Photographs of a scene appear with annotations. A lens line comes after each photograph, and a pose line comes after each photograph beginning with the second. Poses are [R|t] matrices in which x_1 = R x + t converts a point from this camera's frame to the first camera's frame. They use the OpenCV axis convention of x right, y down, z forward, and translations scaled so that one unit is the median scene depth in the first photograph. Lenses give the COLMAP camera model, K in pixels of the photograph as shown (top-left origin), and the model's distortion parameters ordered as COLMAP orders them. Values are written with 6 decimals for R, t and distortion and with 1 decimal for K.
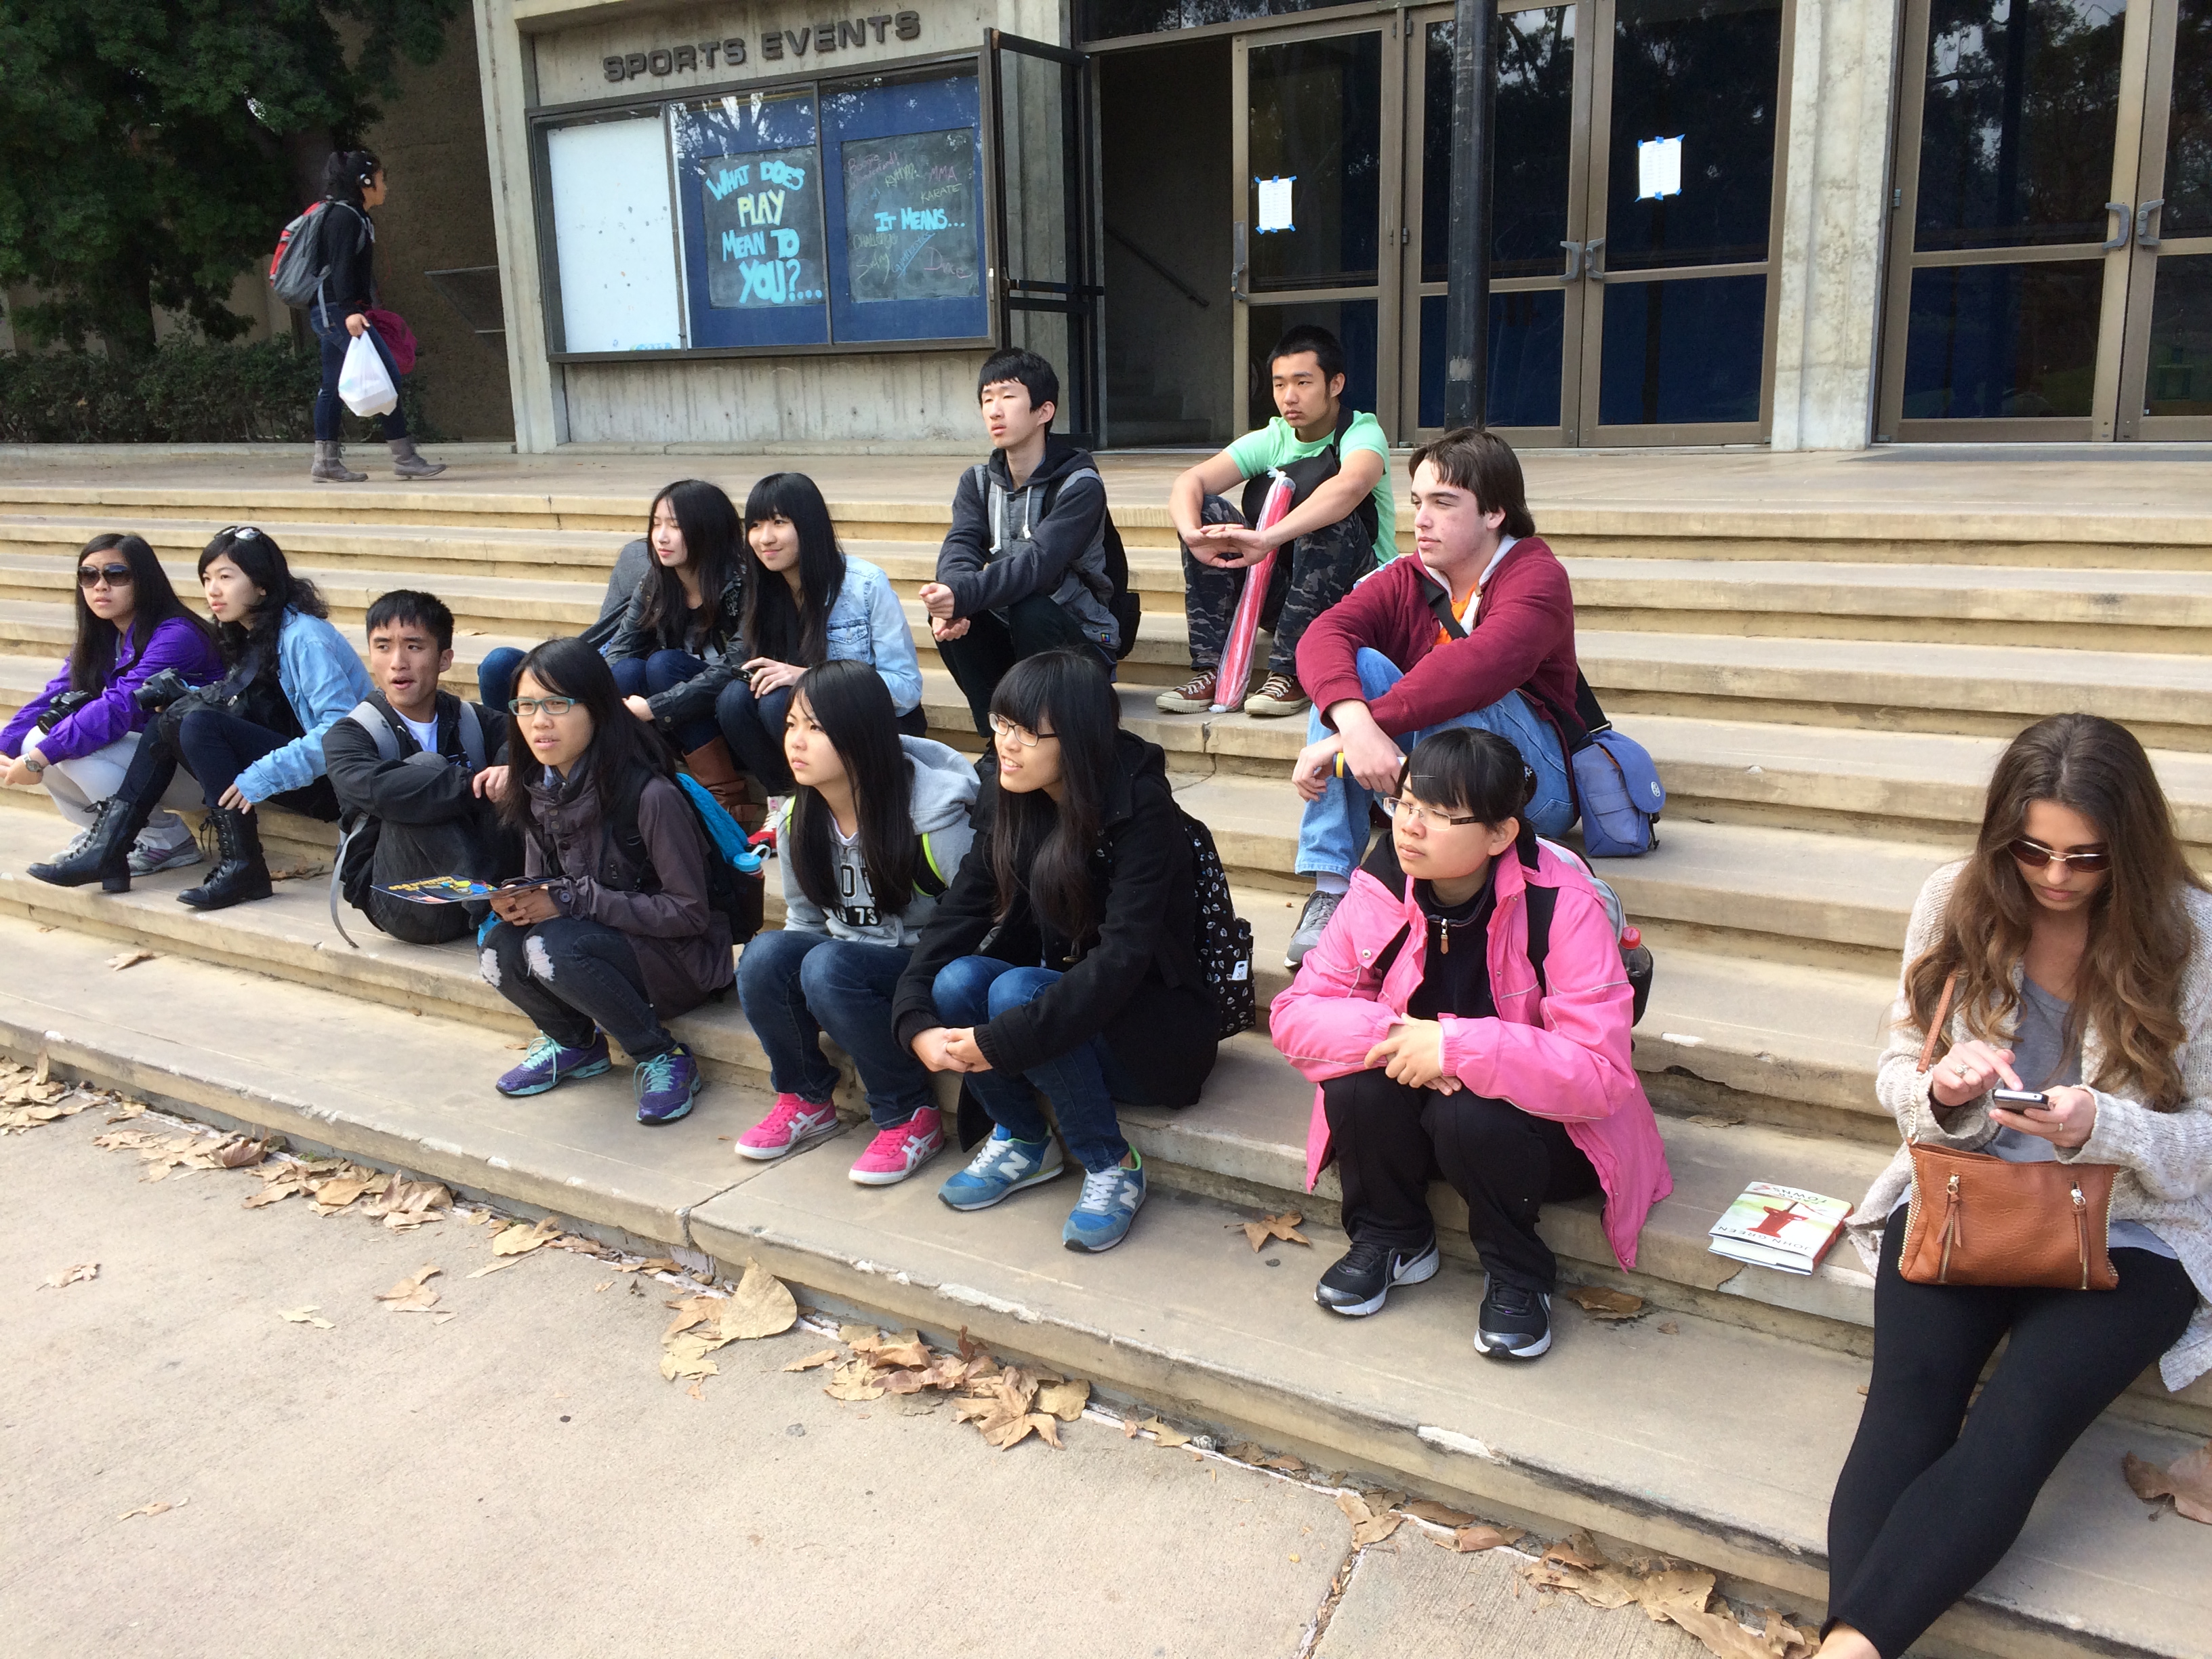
lens RADIAL K [[1986.0, 0, 1106.0], [0, 1986.0, 829.5], [0, 0, 1]] dist [0.096087, -0.145435]
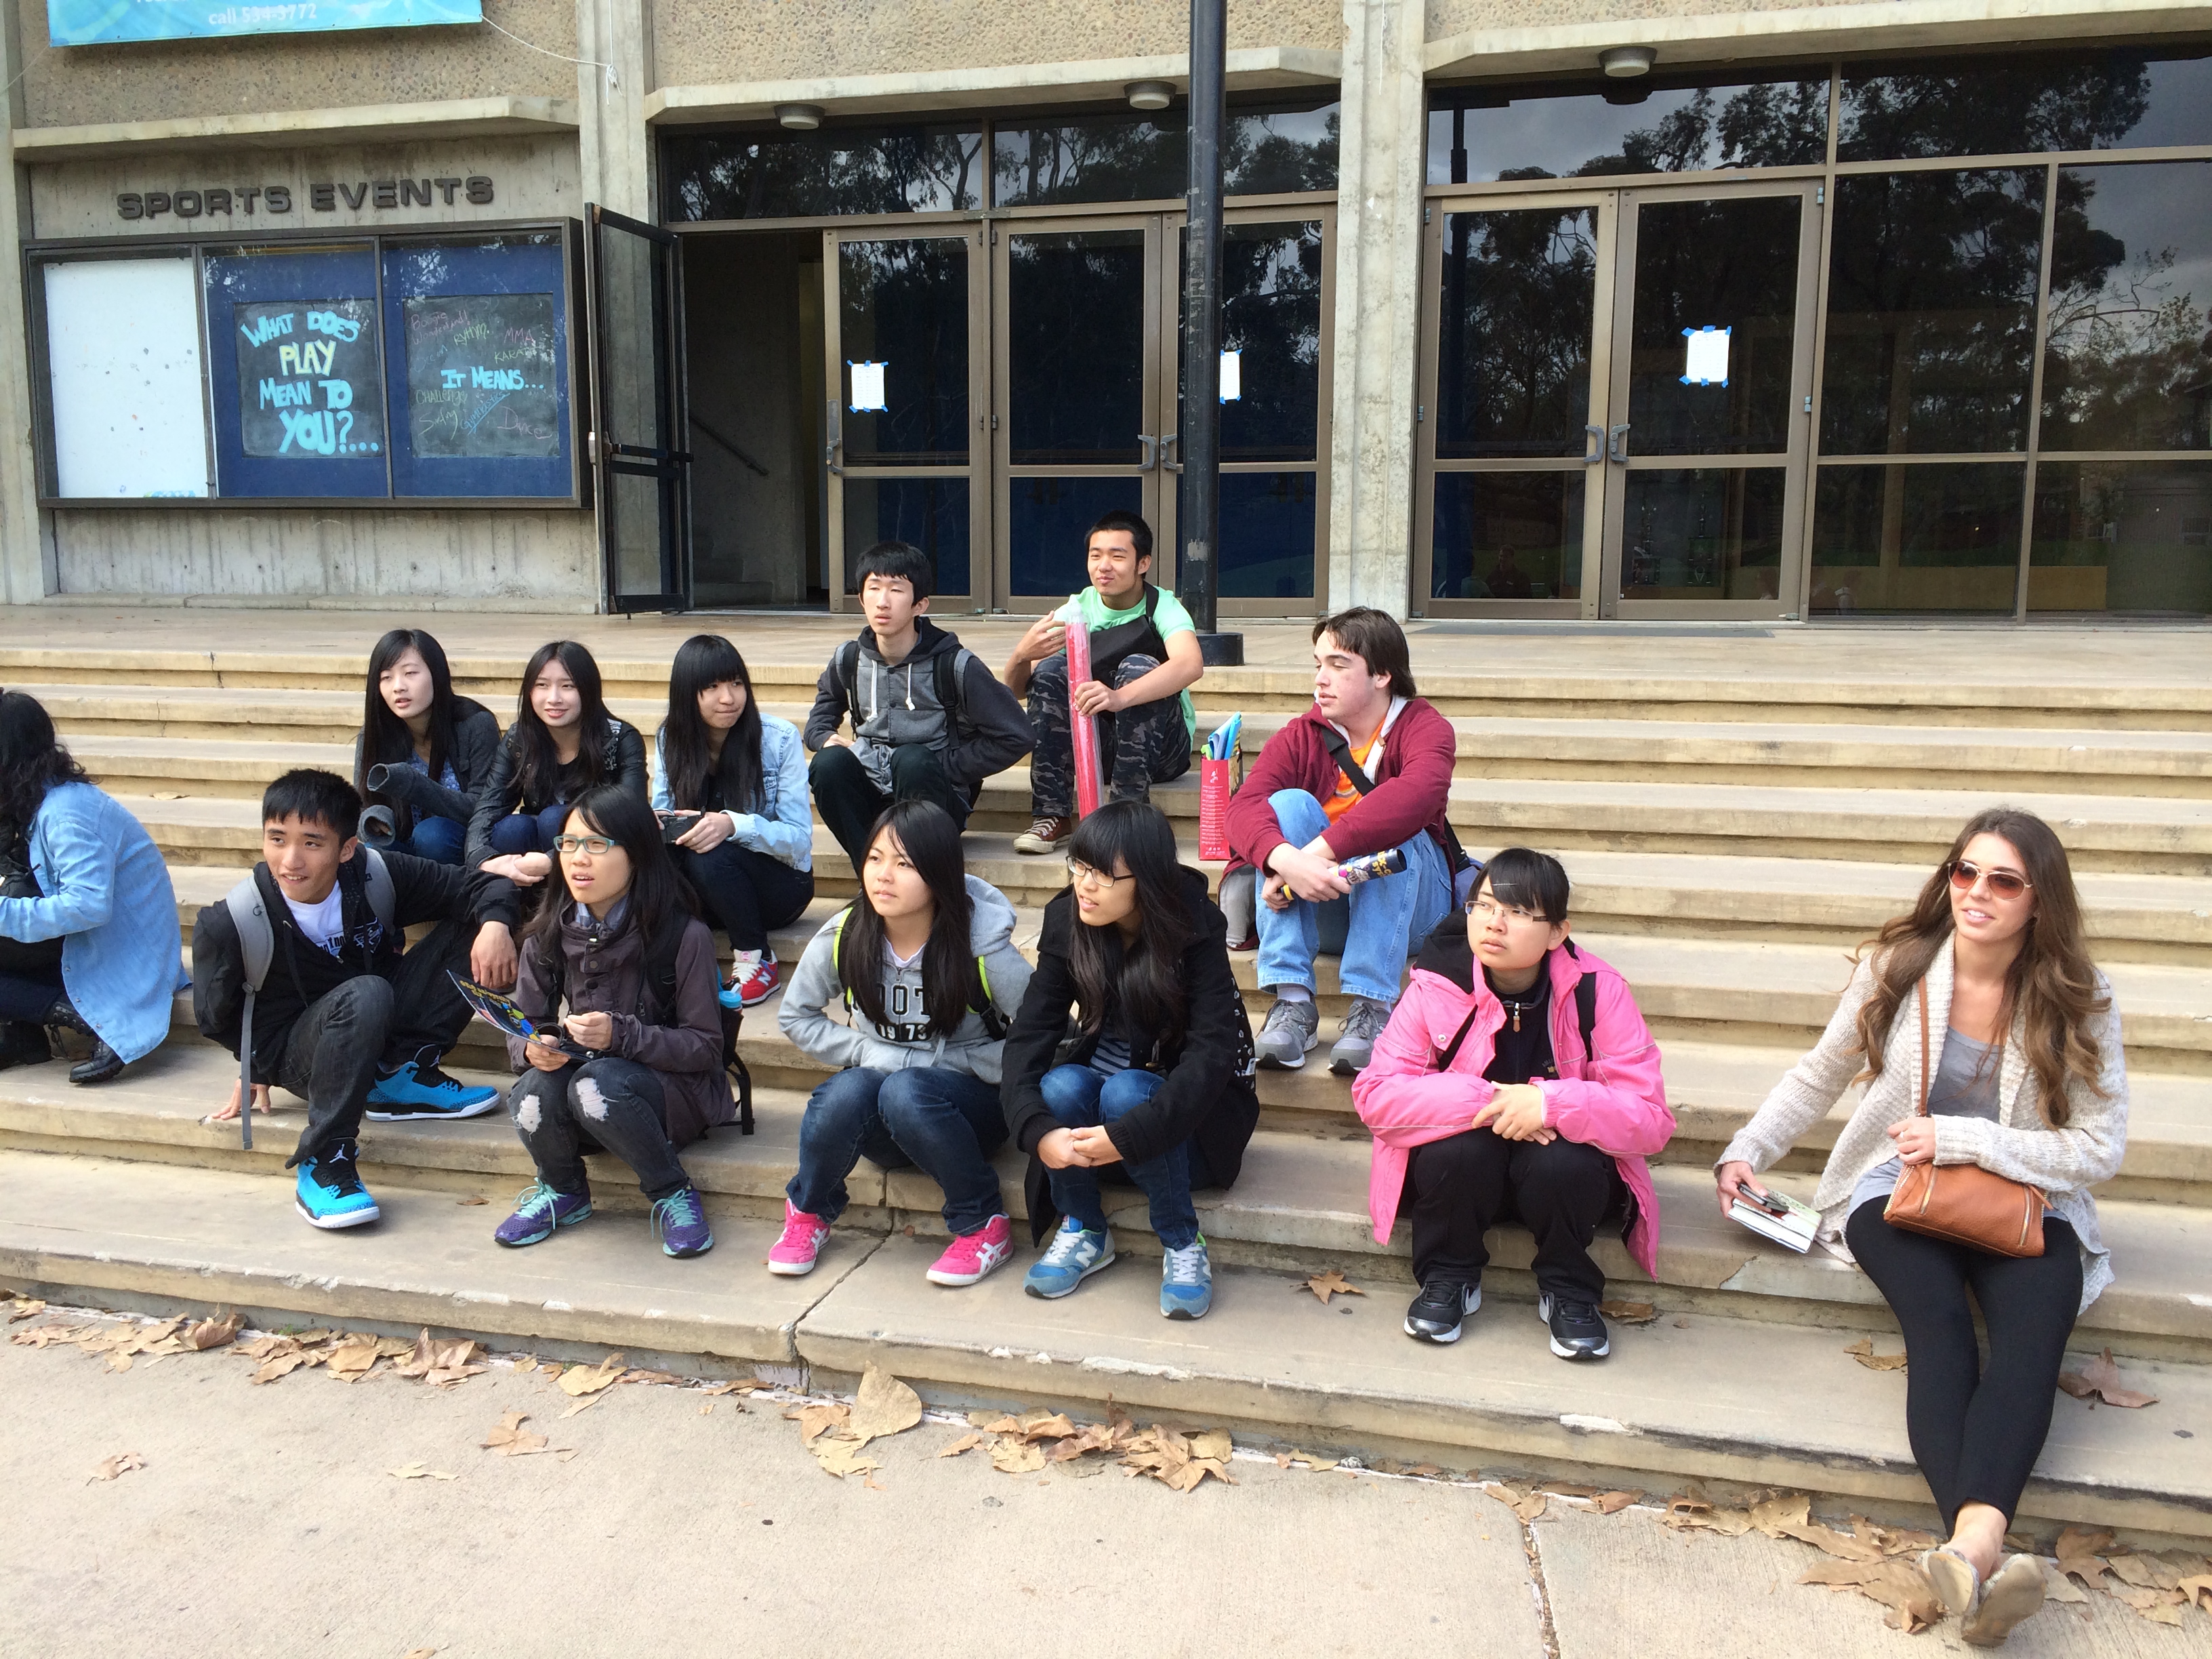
lens RADIAL K [[2006.8, 0, 1106.0], [0, 2006.8, 829.5], [0, 0, 1]] dist [0.105325, -0.165373]
pose [[0.946013, -0.021800, 0.323395, -0.323783], [0.047257, 0.996351, -0.071076, 0.010197], [-0.320665, 0.082522, 0.943591, -0.072342]]
